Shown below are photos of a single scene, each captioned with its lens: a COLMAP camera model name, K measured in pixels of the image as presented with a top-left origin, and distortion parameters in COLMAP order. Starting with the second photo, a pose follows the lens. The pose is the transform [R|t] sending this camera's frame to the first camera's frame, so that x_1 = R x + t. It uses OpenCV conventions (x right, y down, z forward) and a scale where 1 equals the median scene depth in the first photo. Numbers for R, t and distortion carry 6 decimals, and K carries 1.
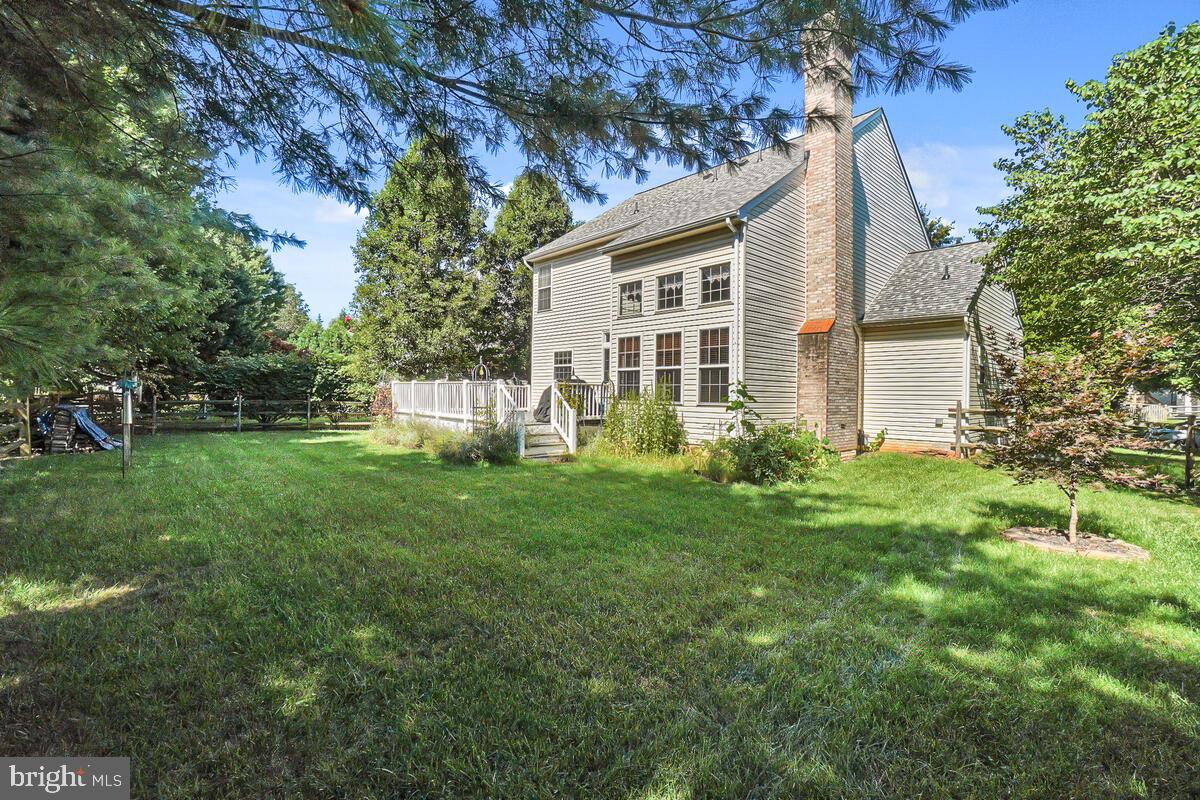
lens RADIAL K [[529.6, 0, 600.1], [0, 529.6, 397.2], [0, 0, 1]] dist [-0.004216, 0.000163]
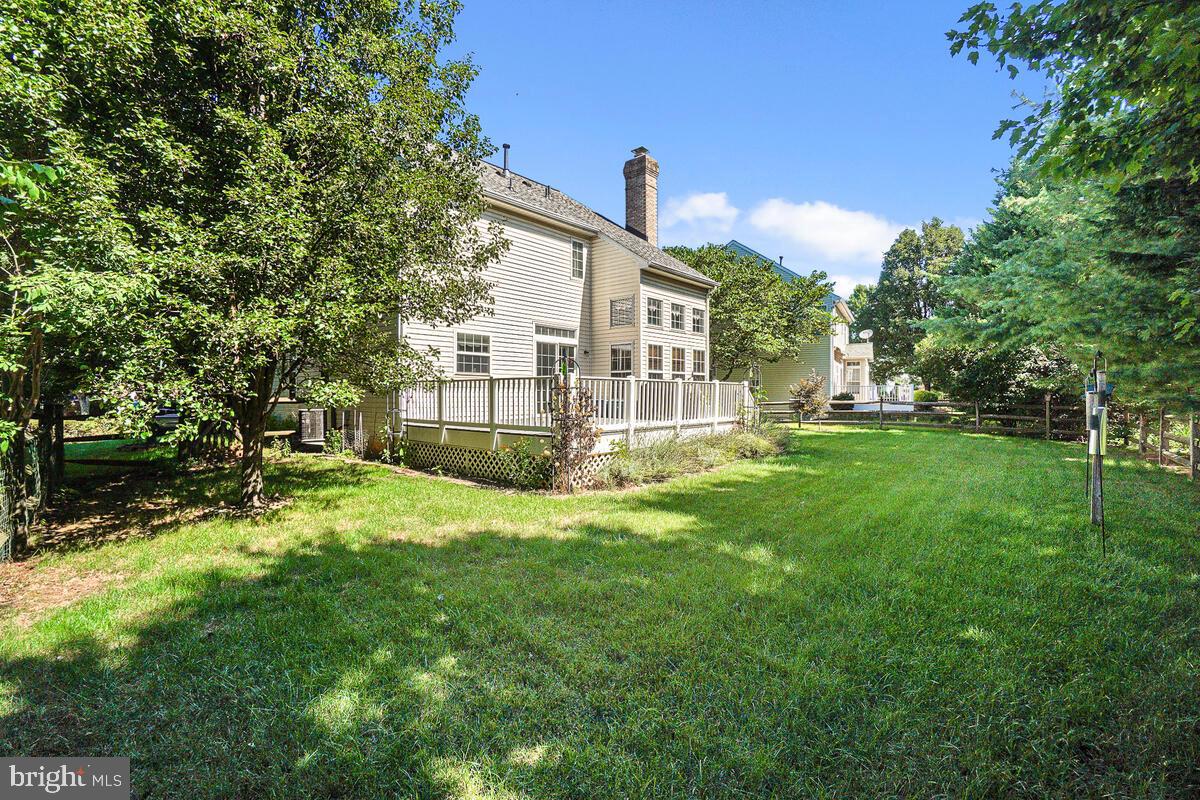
lens RADIAL K [[529.6, 0, 599.8], [0, 529.6, 398.7], [0, 0, 1]] dist [-0.004216, 0.000163]
pose [[-0.106397, -0.022822, 0.994062, -1.142391], [0.004080, 0.999718, 0.023389, -0.020337], [-0.994315, 0.006544, -0.106274, 1.272594]]
